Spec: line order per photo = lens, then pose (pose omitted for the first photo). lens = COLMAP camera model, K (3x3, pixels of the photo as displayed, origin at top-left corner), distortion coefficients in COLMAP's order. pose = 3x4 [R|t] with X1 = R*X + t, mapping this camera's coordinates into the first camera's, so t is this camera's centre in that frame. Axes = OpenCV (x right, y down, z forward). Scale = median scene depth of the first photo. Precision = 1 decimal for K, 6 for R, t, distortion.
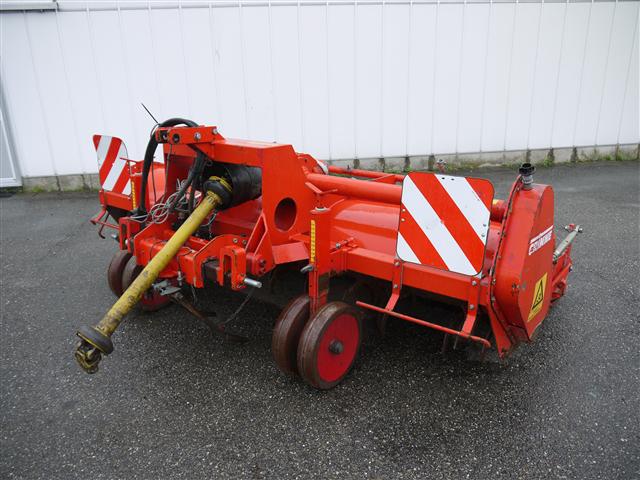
lens RADIAL K [[514.1, 0, 319.9], [0, 514.1, 242.7], [0, 0, 1]] dist [-0.009734, -0.000760]
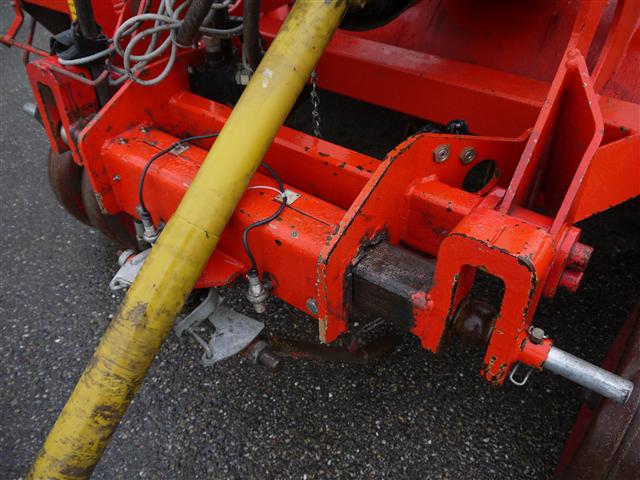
lens RADIAL K [[514.1, 0, 320.0], [0, 514.1, 241.7], [0, 0, 1]] dist [-0.009734, -0.000760]
pose [[0.998708, -0.050682, -0.003665, -0.091744], [0.047677, 0.909661, 0.412607, -0.031376], [-0.017578, -0.412249, 0.910902, 0.290177]]
